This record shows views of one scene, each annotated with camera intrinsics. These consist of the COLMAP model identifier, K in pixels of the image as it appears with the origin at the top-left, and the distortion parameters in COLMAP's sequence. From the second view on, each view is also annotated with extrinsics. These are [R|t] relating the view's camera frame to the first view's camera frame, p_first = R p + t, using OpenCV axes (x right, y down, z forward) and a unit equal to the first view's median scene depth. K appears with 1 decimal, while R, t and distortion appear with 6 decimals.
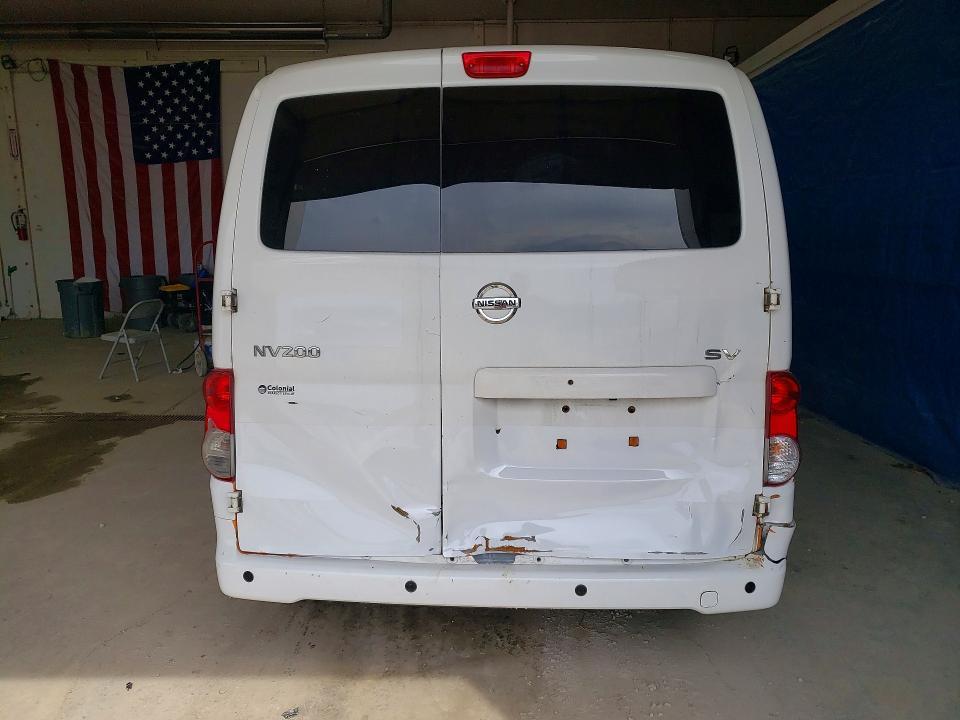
lens RADIAL K [[765.3, 0, 481.6], [0, 765.3, 366.0], [0, 0, 1]] dist [0.015372, 0.011213]
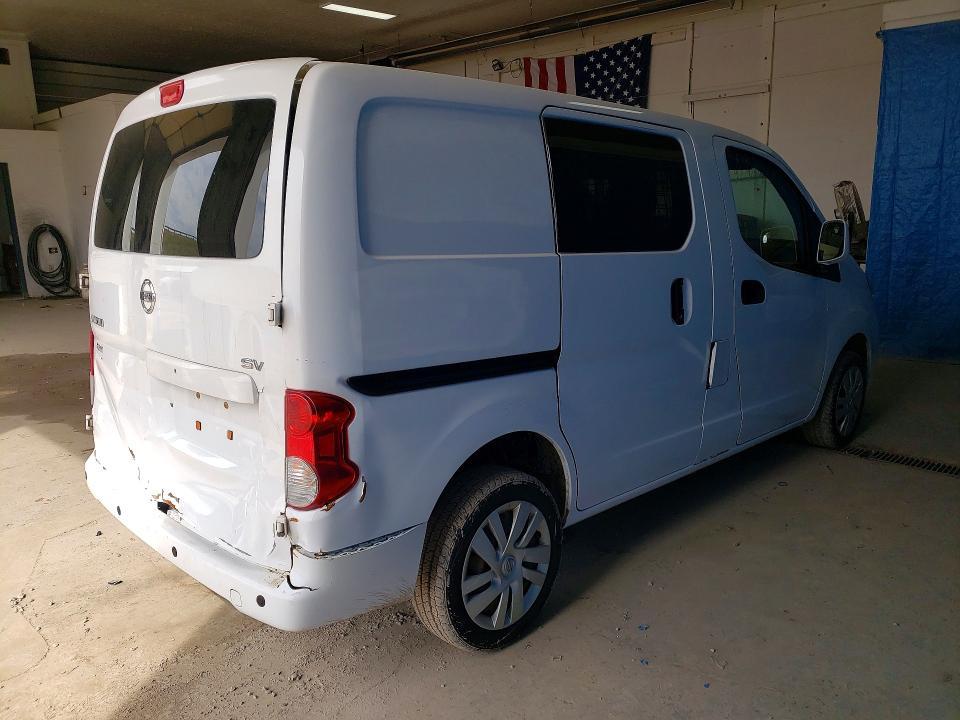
lens RADIAL K [[765.3, 0, 480.2], [0, 765.3, 354.8], [0, 0, 1]] dist [0.015372, 0.011213]
pose [[0.728131, 0.123596, -0.674203, 0.240777], [-0.098479, 0.992267, 0.075547, -0.026521], [0.678327, 0.011387, 0.734672, 0.093201]]
